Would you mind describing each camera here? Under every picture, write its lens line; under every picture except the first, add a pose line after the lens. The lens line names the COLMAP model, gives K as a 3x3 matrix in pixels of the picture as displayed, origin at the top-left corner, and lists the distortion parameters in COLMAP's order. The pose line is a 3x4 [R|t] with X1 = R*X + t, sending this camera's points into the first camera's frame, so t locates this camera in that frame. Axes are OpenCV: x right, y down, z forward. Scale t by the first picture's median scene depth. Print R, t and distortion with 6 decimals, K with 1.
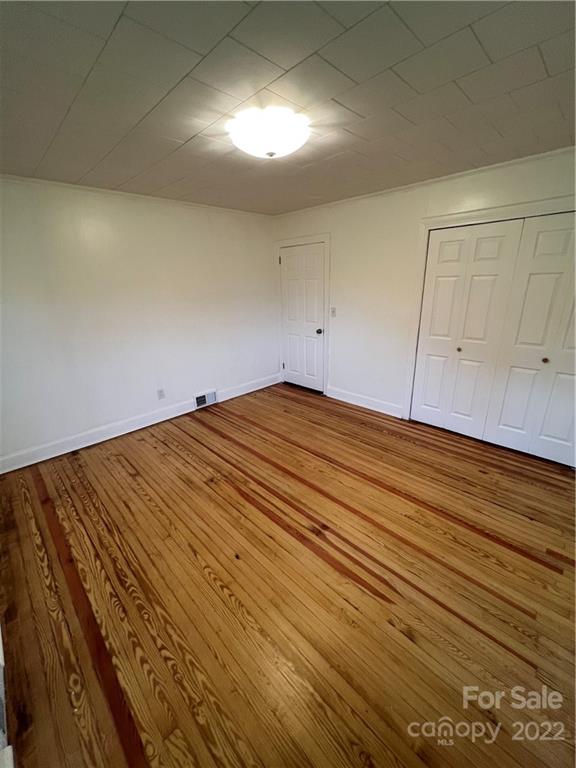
lens RADIAL K [[306.5, 0, 290.2], [0, 306.5, 384.3], [0, 0, 1]] dist [-0.001879, 0.000425]
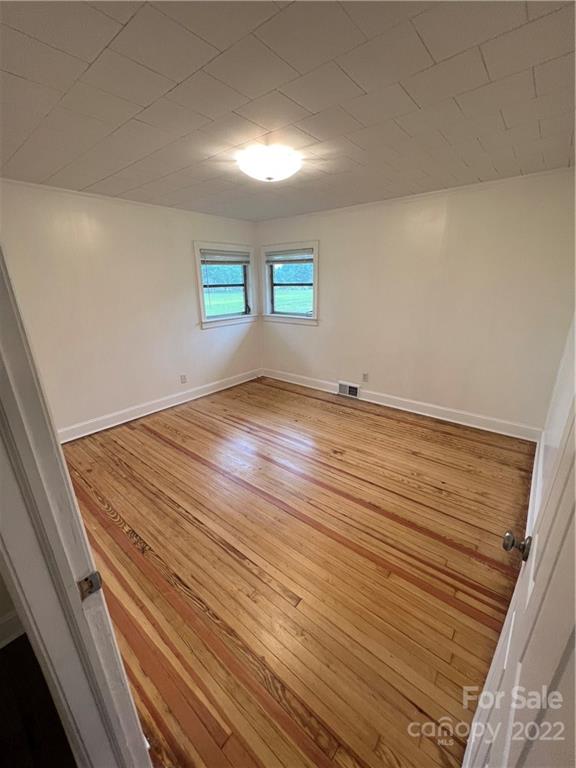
lens RADIAL K [[306.5, 0, 291.7], [0, 306.5, 384.8], [0, 0, 1]] dist [-0.001879, 0.000425]
pose [[-0.993885, 0.072753, -0.083070, 0.003649], [0.007007, 0.792317, 0.610070, -0.600079], [0.110202, 0.605757, -0.787981, 1.762948]]
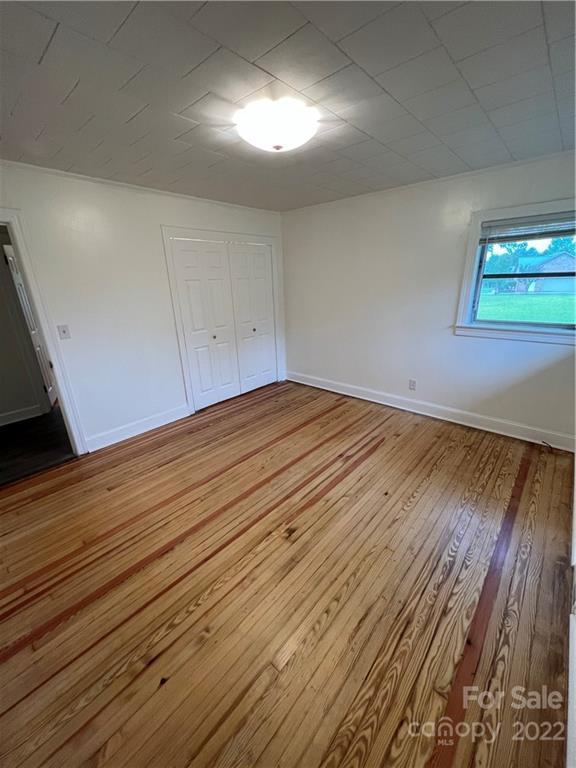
lens RADIAL K [[306.5, 0, 286.8], [0, 306.5, 385.0], [0, 0, 1]] dist [-0.001879, 0.000425]
pose [[-0.055440, -0.301342, 0.951903, -0.882338], [0.349510, 0.887194, 0.301214, -0.255134], [-0.935291, 0.349399, 0.056136, 0.843938]]
